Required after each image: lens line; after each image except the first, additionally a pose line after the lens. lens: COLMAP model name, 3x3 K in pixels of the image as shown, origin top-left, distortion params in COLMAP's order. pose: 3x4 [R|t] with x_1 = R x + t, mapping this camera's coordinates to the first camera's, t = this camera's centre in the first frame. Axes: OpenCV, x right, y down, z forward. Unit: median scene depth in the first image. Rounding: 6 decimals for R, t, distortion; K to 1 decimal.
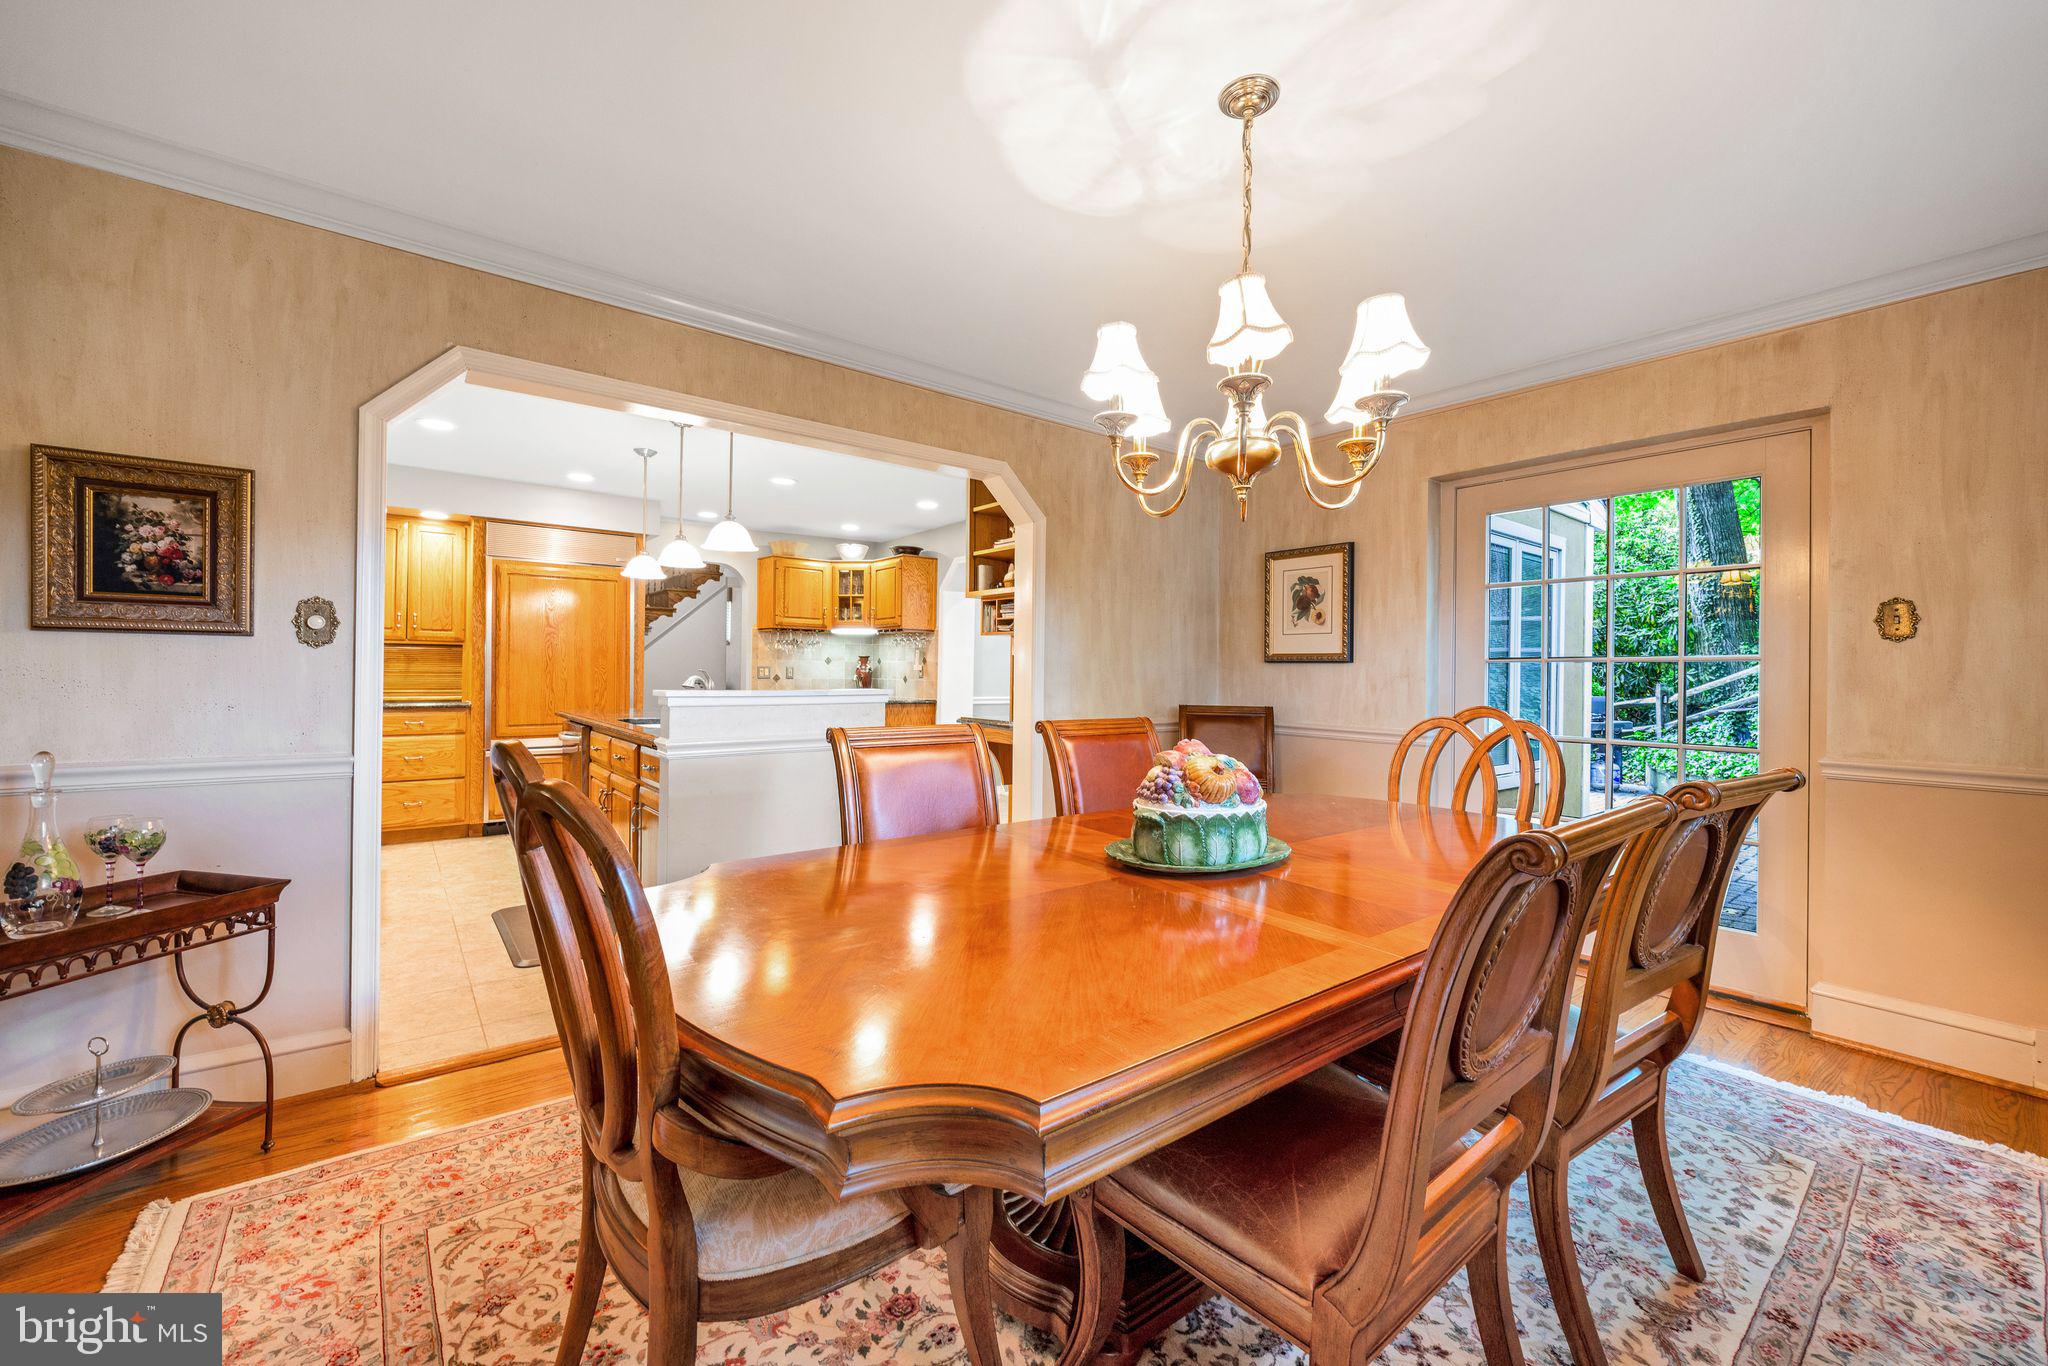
lens RADIAL K [[803.0, 0, 1017.8], [0, 803.0, 678.4], [0, 0, 1]] dist [-0.001269, -0.000349]
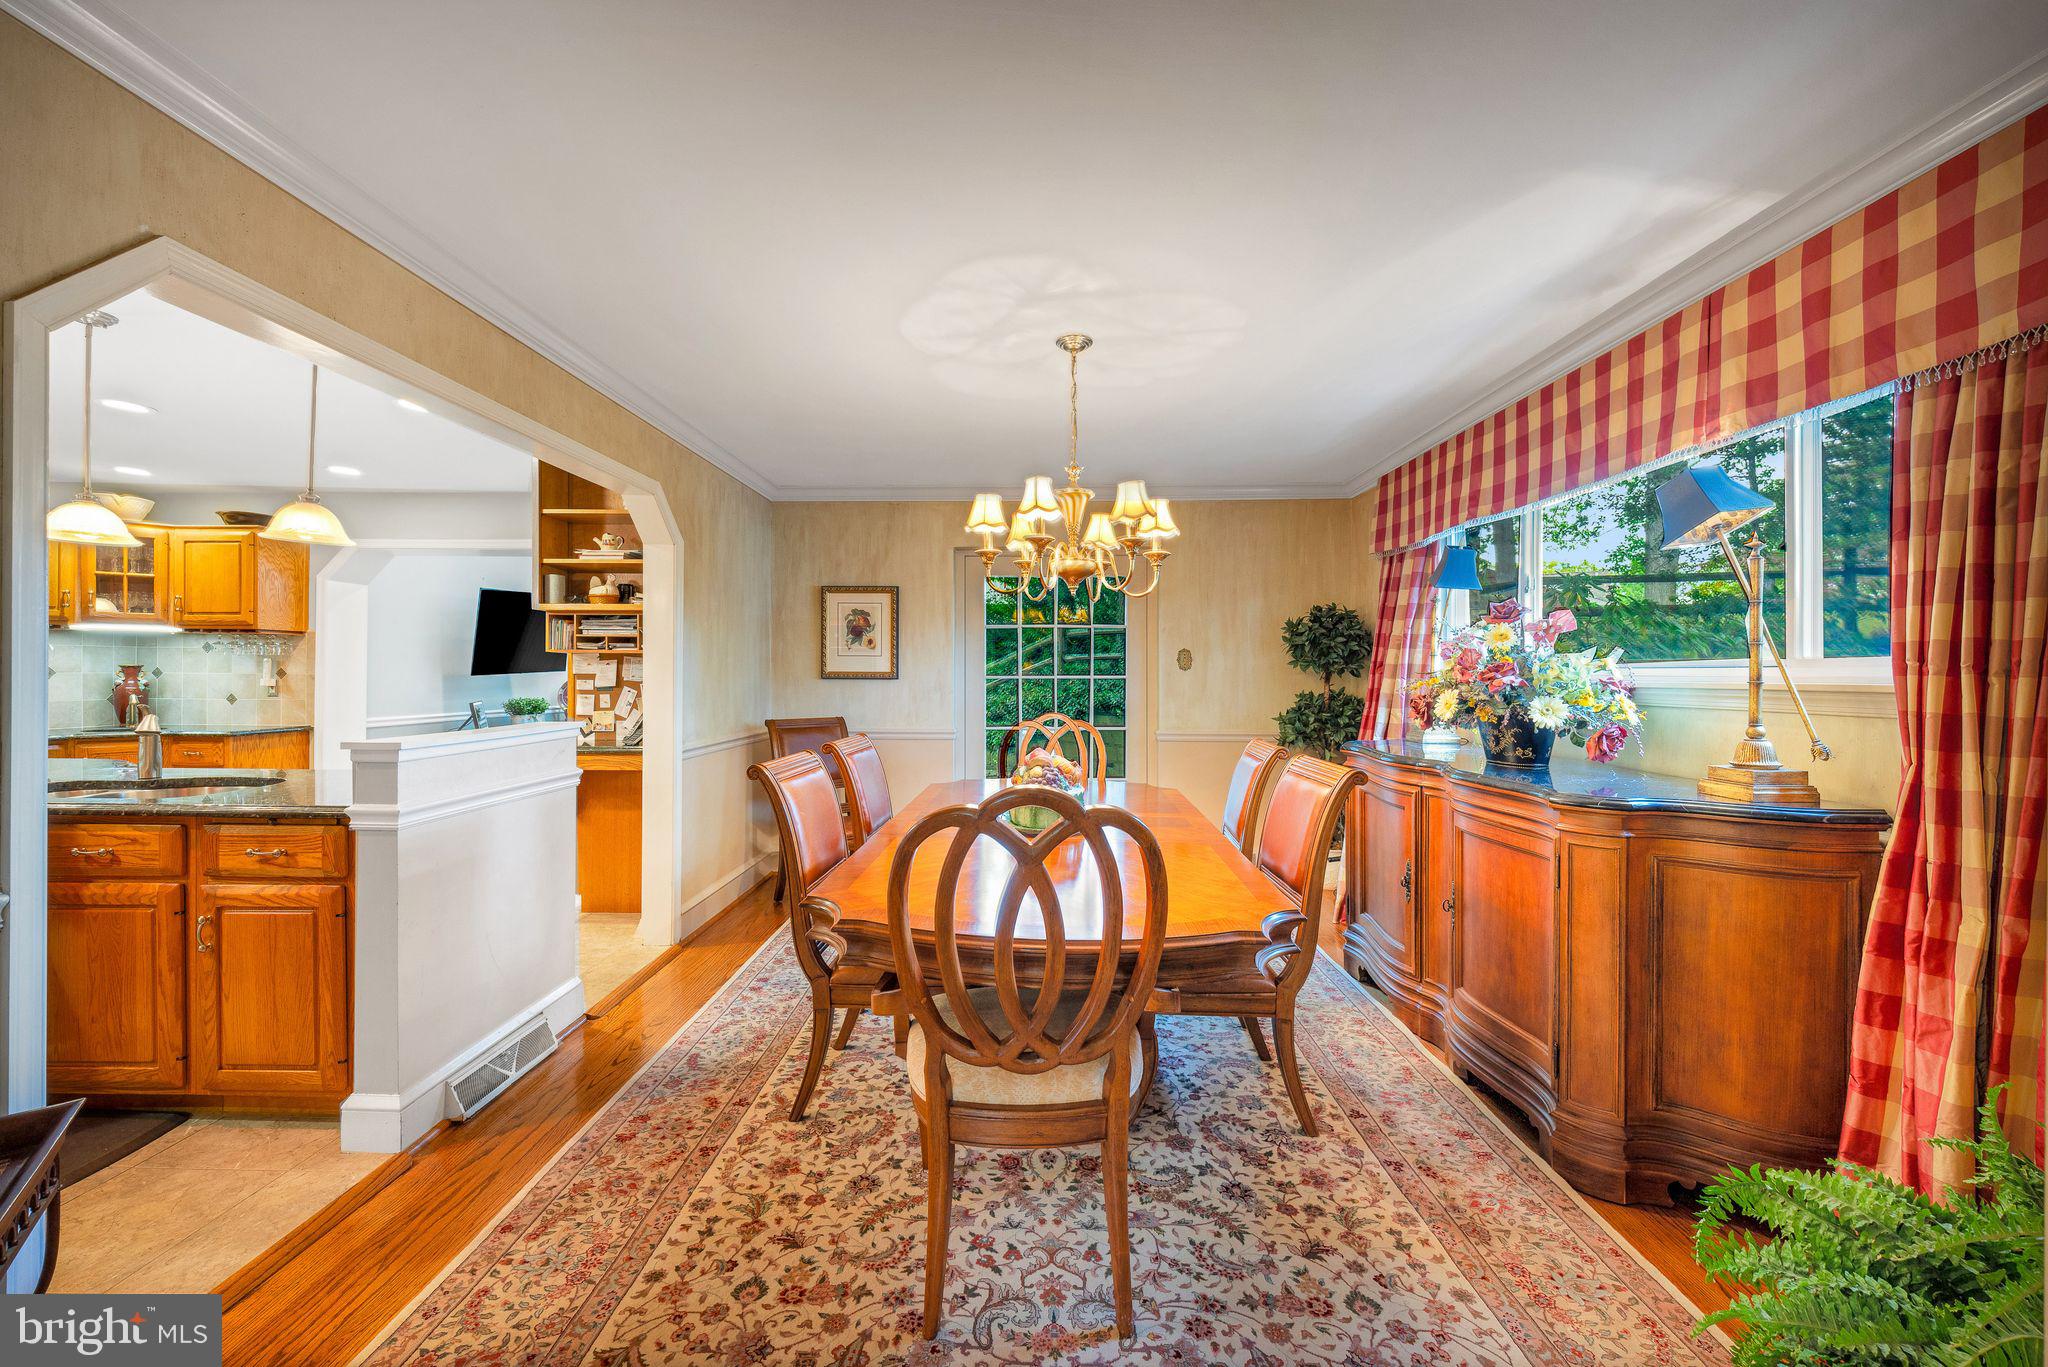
lens RADIAL K [[803.0, 0, 1012.2], [0, 803.0, 679.5], [0, 0, 1]] dist [-0.001269, -0.000349]
pose [[0.639679, -0.015523, 0.768486, -0.435314], [0.009484, 0.999879, 0.012302, -0.031930], [-0.768584, -0.000581, 0.639749, 0.032023]]
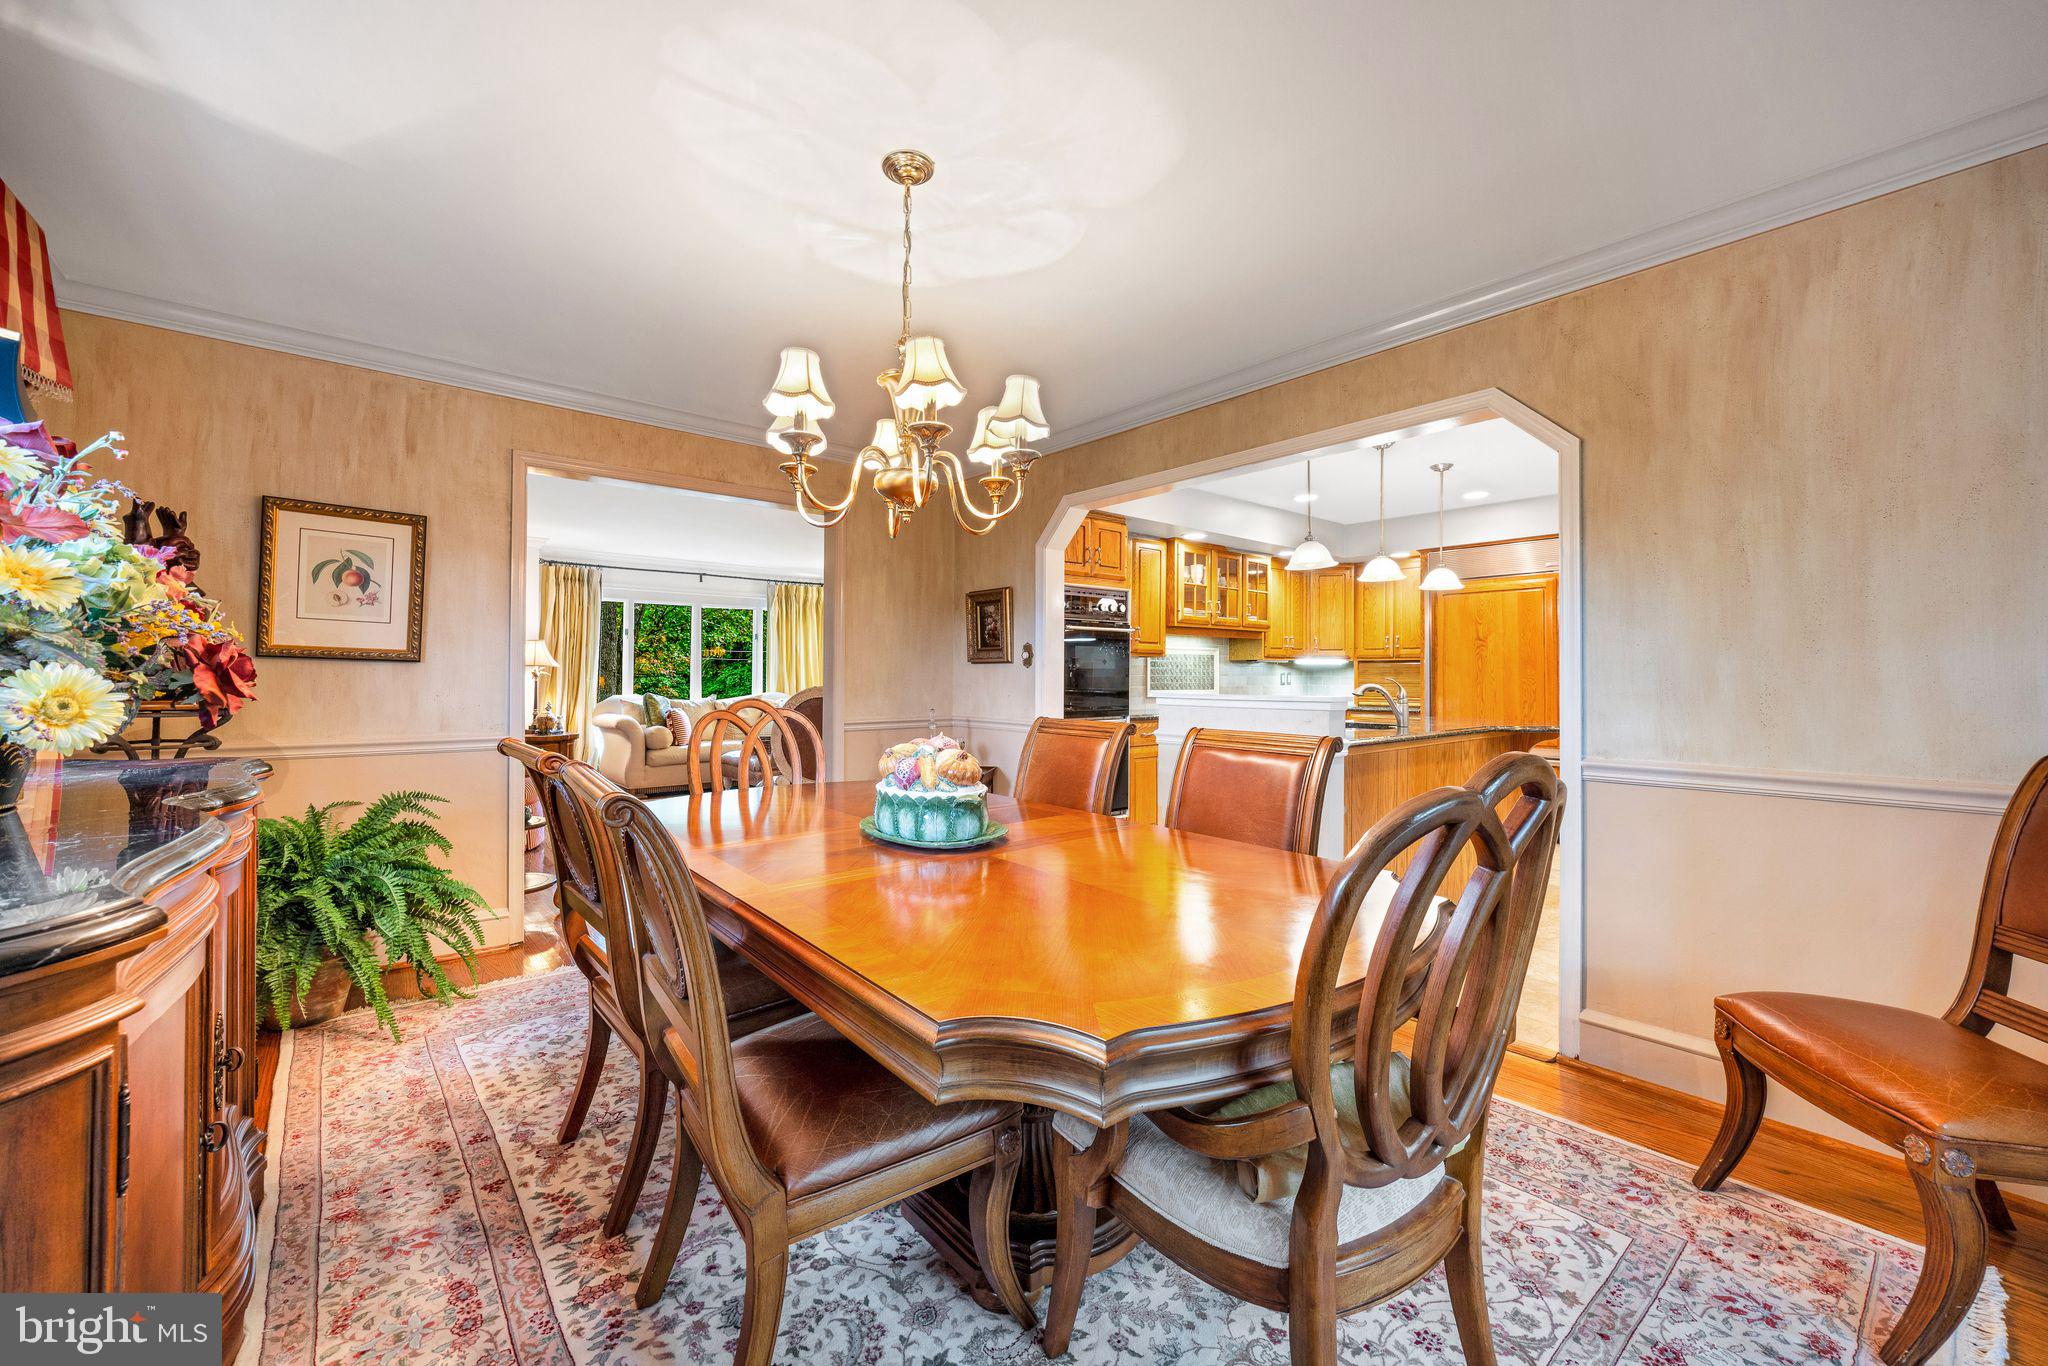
lens RADIAL K [[803.0, 0, 1018.4], [0, 803.0, 675.4], [0, 0, 1]] dist [-0.001269, -0.000349]
pose [[0.040749, -0.014202, -0.999068, 0.605117], [-0.009857, 0.999845, -0.014615, 0.005528], [0.999121, 0.010443, 0.040603, 0.473873]]
